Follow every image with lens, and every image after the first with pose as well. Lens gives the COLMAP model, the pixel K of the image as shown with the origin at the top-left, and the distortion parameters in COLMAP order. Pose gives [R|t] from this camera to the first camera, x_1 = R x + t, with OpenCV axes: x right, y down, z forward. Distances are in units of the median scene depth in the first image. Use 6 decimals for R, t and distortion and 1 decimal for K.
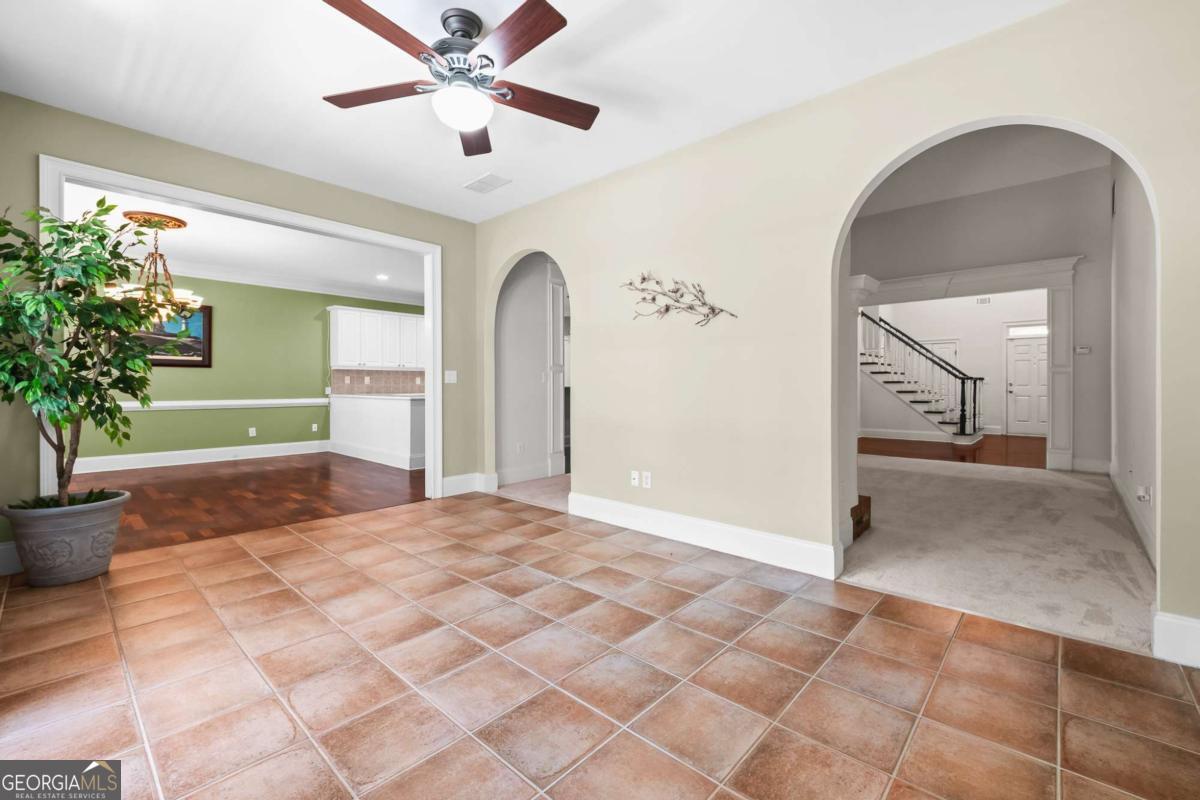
lens RADIAL K [[502.1, 0, 611.0], [0, 502.1, 389.0], [0, 0, 1]] dist [0.028647, -0.000025]
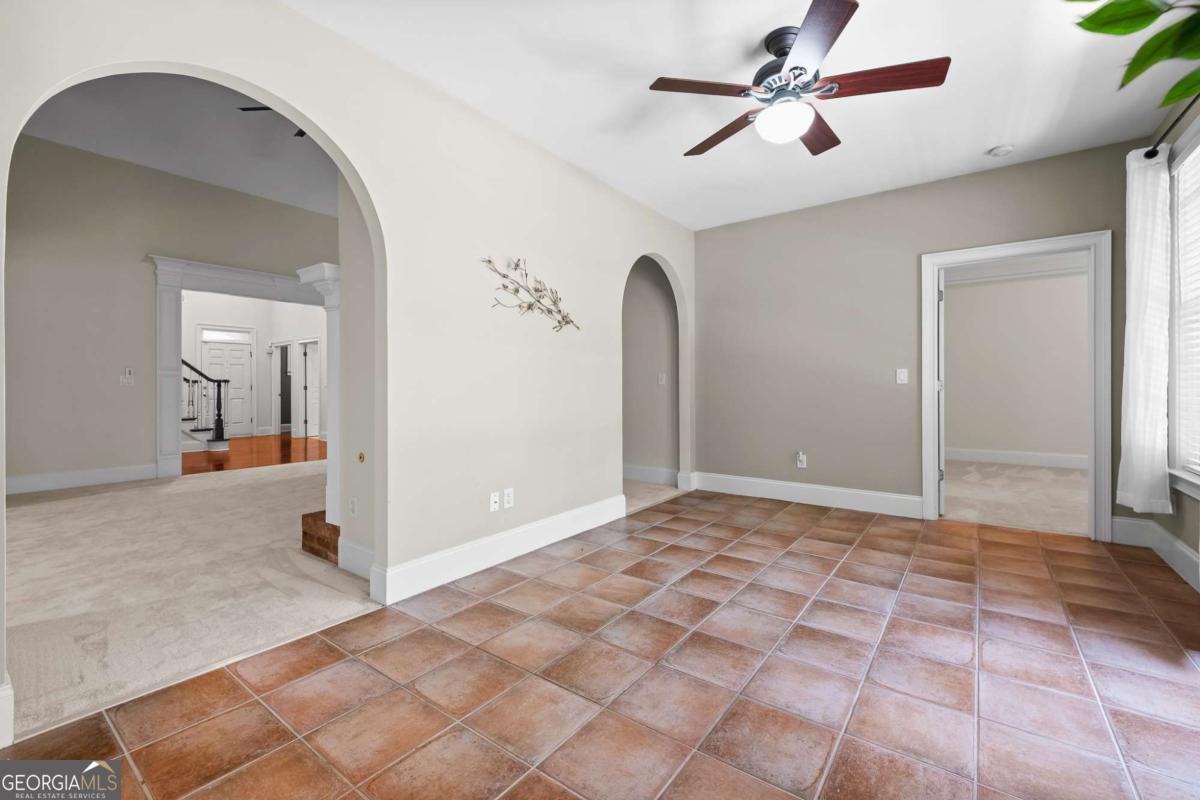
lens RADIAL K [[502.1, 0, 611.0], [0, 502.1, 389.0], [0, 0, 1]] dist [0.028647, -0.000025]
pose [[-0.097791, -0.004585, 0.995196, -1.075473], [0.010833, 0.999925, 0.005671, -0.011674], [-0.995148, 0.011335, -0.097734, 1.214643]]
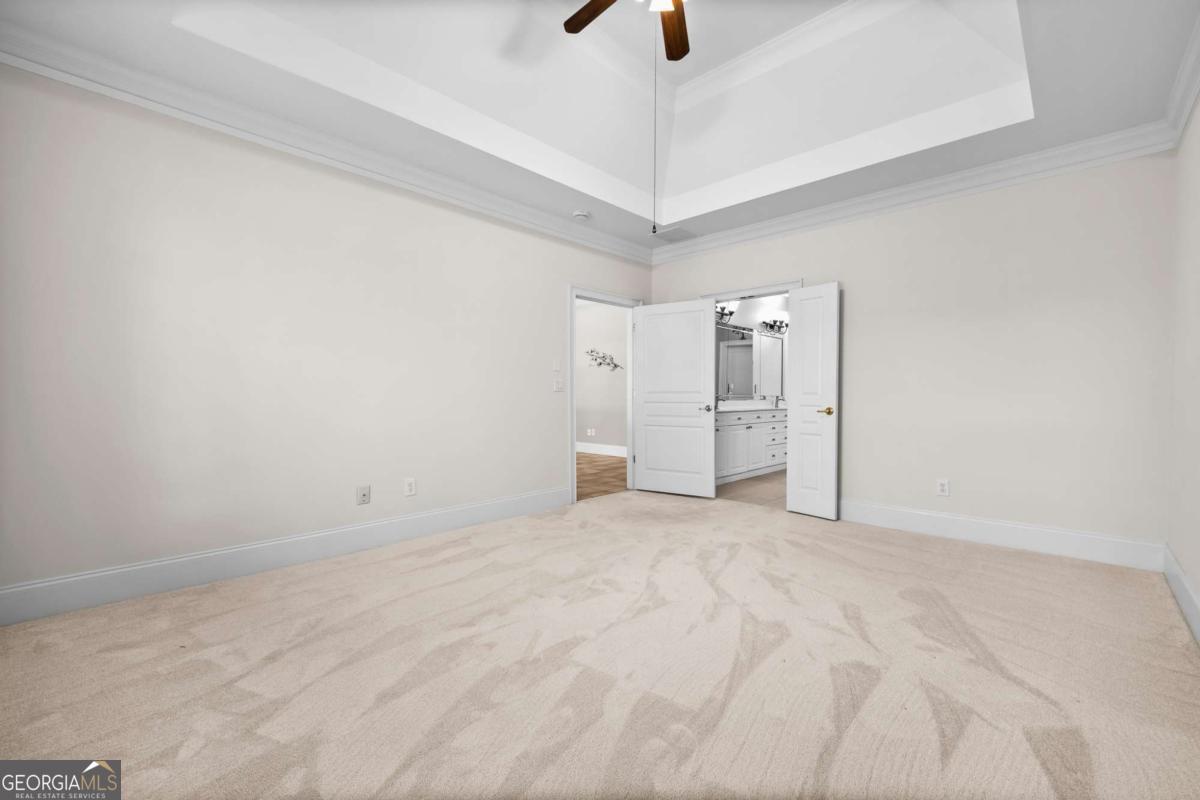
lens RADIAL K [[502.1, 0, 611.0], [0, 502.1, 389.0], [0, 0, 1]] dist [0.028647, -0.000025]
pose [[0.999815, 0.000870, -0.019196, 0.274179], [-0.001171, 0.999876, -0.015706, 0.009084], [0.019180, 0.015725, 0.999692, -1.964516]]
